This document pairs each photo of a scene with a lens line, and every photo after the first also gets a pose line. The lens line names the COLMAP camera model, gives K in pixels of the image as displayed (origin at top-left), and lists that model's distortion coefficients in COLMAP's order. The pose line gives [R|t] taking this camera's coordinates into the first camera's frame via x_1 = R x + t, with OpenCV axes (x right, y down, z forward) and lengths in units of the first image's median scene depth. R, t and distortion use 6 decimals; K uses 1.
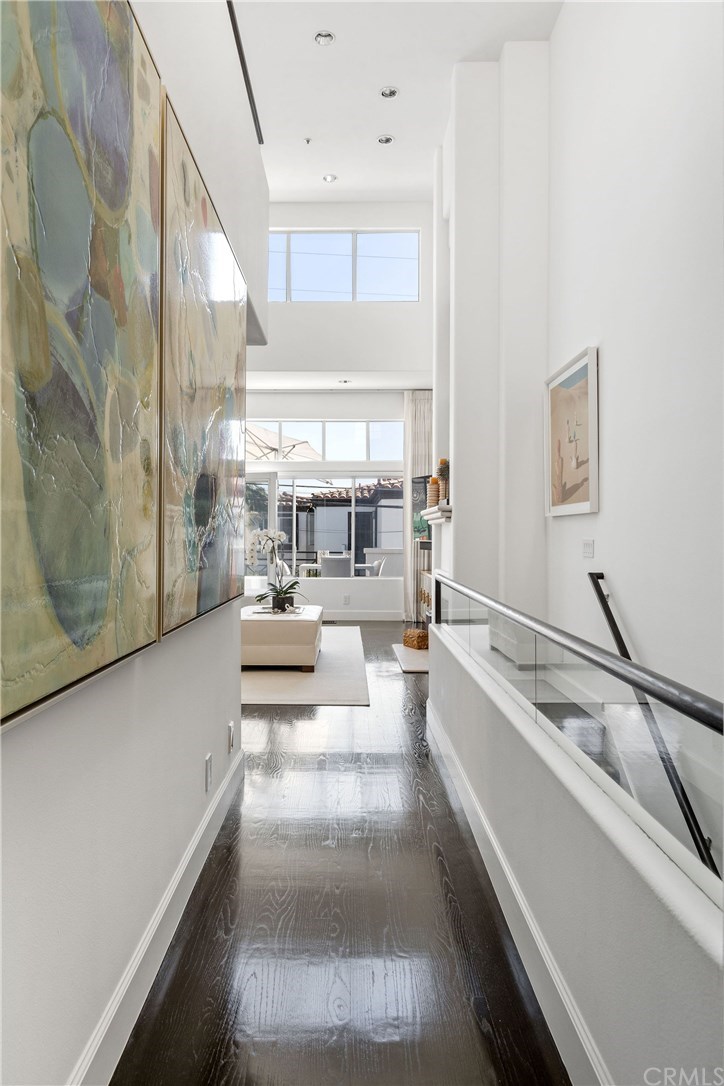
lens RADIAL K [[713.9, 0, 359.2], [0, 713.9, 540.5], [0, 0, 1]] dist [-0.001336, 0.001287]
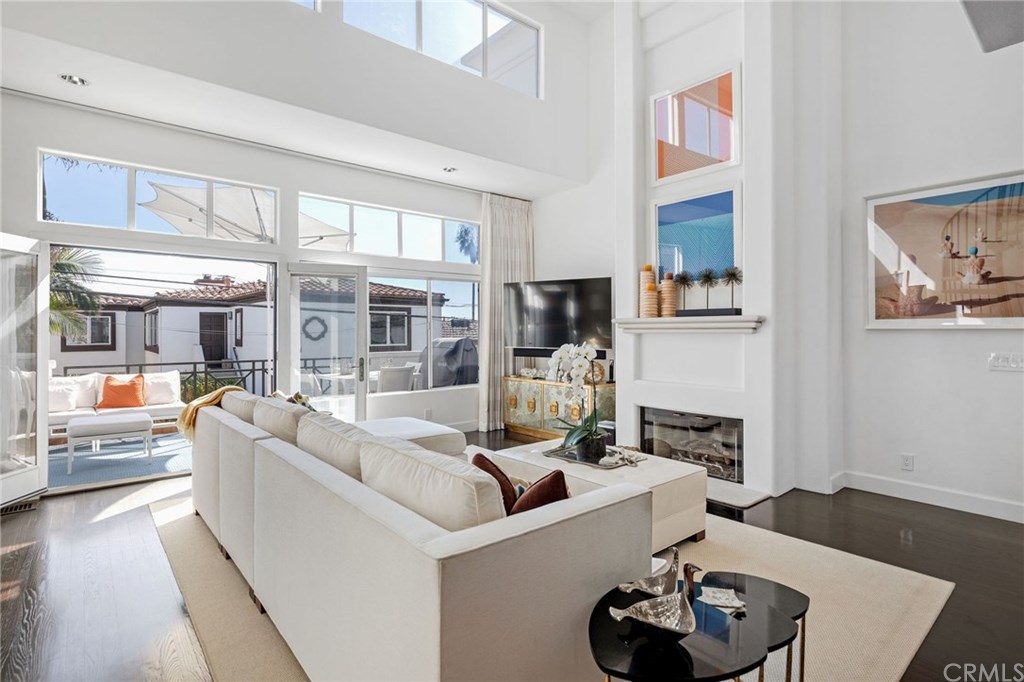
lens RADIAL K [[515.6, 0, 521.3], [0, 515.6, 332.8], [0, 0, 1]] dist [-0.001020, -0.001827]
pose [[0.774378, -0.009910, 0.632646, -0.303187], [0.011473, 0.999933, 0.001620, -0.017897], [-0.632620, 0.006004, 0.774439, 0.383760]]
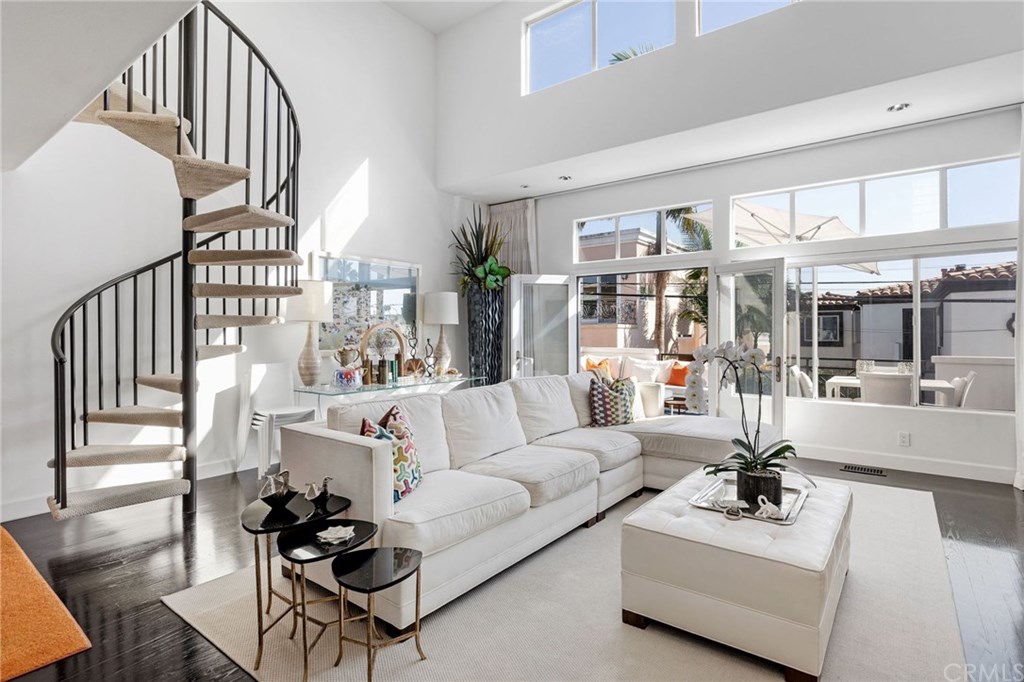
lens RADIAL K [[515.6, 0, 518.4], [0, 515.6, 331.9], [0, 0, 1]] dist [-0.001020, -0.001827]
pose [[0.792524, -0.008162, -0.609786, -0.008922], [0.004172, 0.999960, -0.007961, -0.014470], [0.609826, 0.003765, 0.792526, 0.358083]]
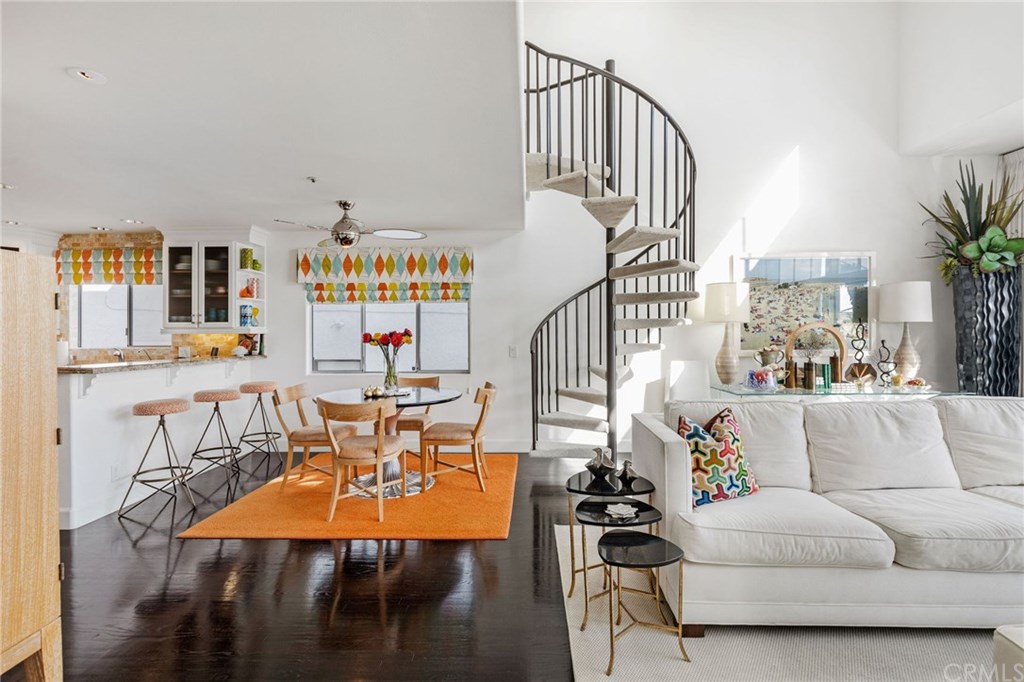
lens RADIAL K [[498.9, 0, 516.6], [0, 498.9, 333.3], [0, 0, 1]] dist [-0.002860, -0.000106]
pose [[-0.039669, -0.006004, -0.999195, 0.033076], [-0.001027, 0.999982, -0.005968, -0.015019], [0.999212, 0.000789, -0.039674, 0.431930]]
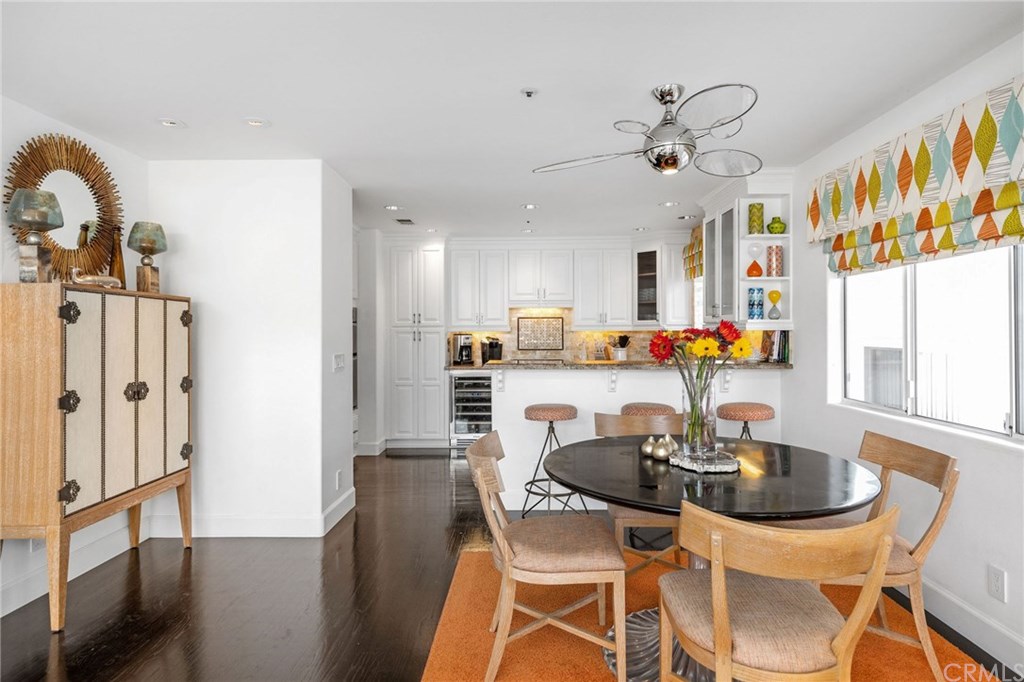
lens RADIAL K [[561.4, 0, 513.3], [0, 561.4, 326.8], [0, 0, 1]] dist [0.000964, 0.000338]
pose [[-0.999442, -0.002059, 0.033332, -0.288212], [-0.002115, 0.999996, -0.001659, -0.018457], [-0.033329, -0.001729, -0.999443, 0.522112]]
